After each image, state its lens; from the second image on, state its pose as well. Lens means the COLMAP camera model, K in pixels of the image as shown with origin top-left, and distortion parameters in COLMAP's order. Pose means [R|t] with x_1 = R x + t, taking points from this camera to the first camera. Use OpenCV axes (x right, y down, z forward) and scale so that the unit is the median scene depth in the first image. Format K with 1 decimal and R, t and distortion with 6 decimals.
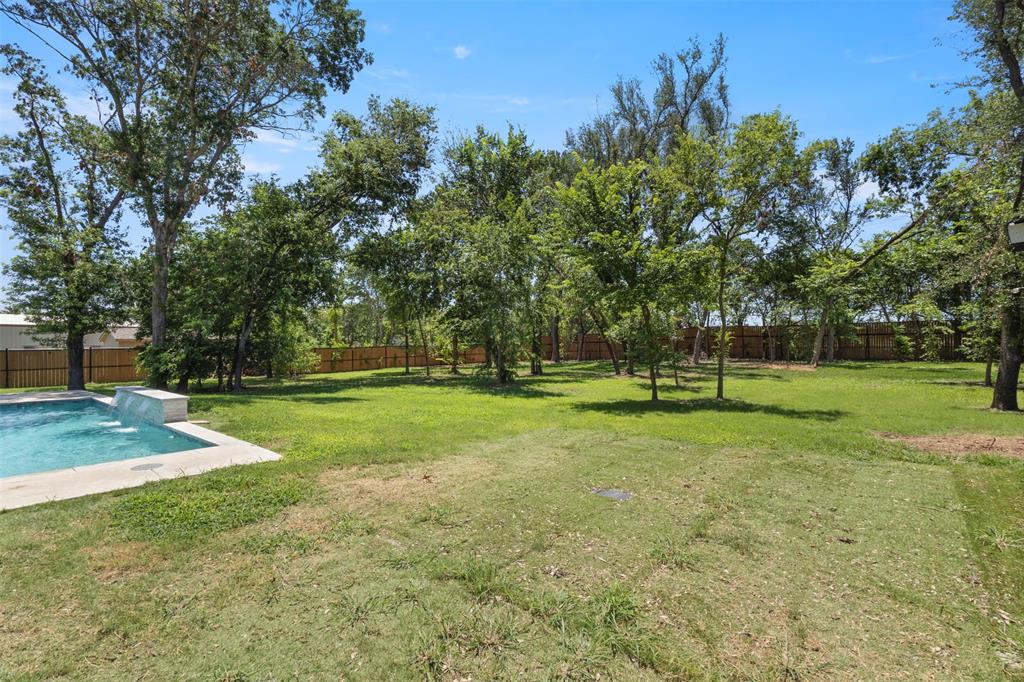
lens RADIAL K [[463.4, 0, 512.0], [0, 463.4, 341.0], [0, 0, 1]] dist [0.002726, -0.000361]
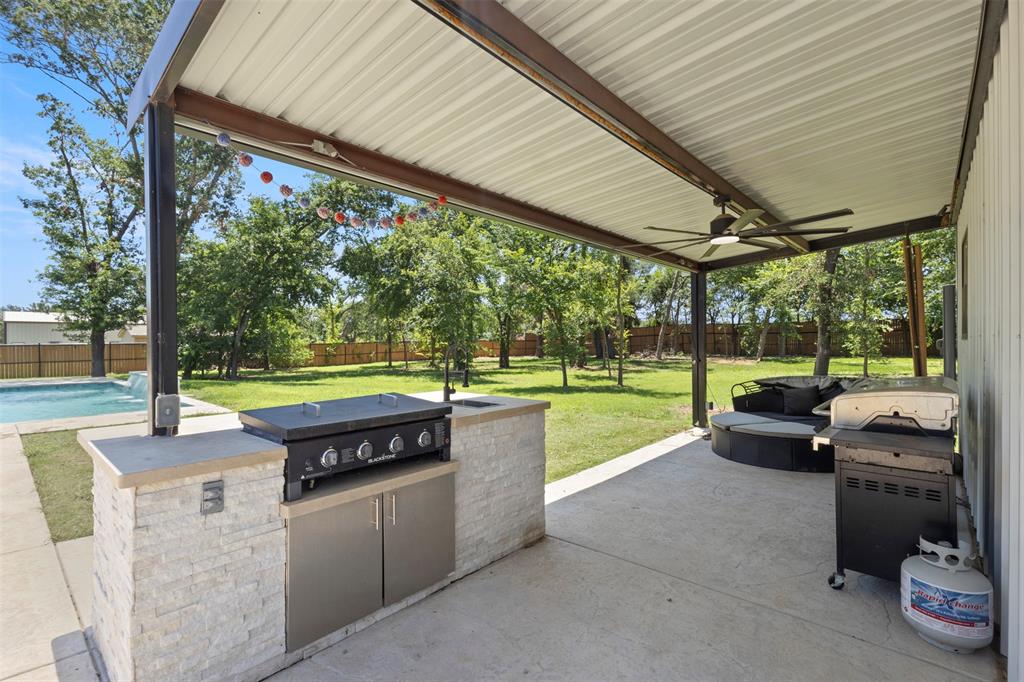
lens RADIAL K [[458.6, 0, 512.0], [0, 458.6, 341.0], [0, 0, 1]] dist [-0.001286, 0.000249]
pose [[0.999857, 0.002088, -0.016774, 0.130767], [-0.001977, 0.999976, 0.006668, 0.000409], [0.016788, -0.006633, 0.999837, -0.145524]]
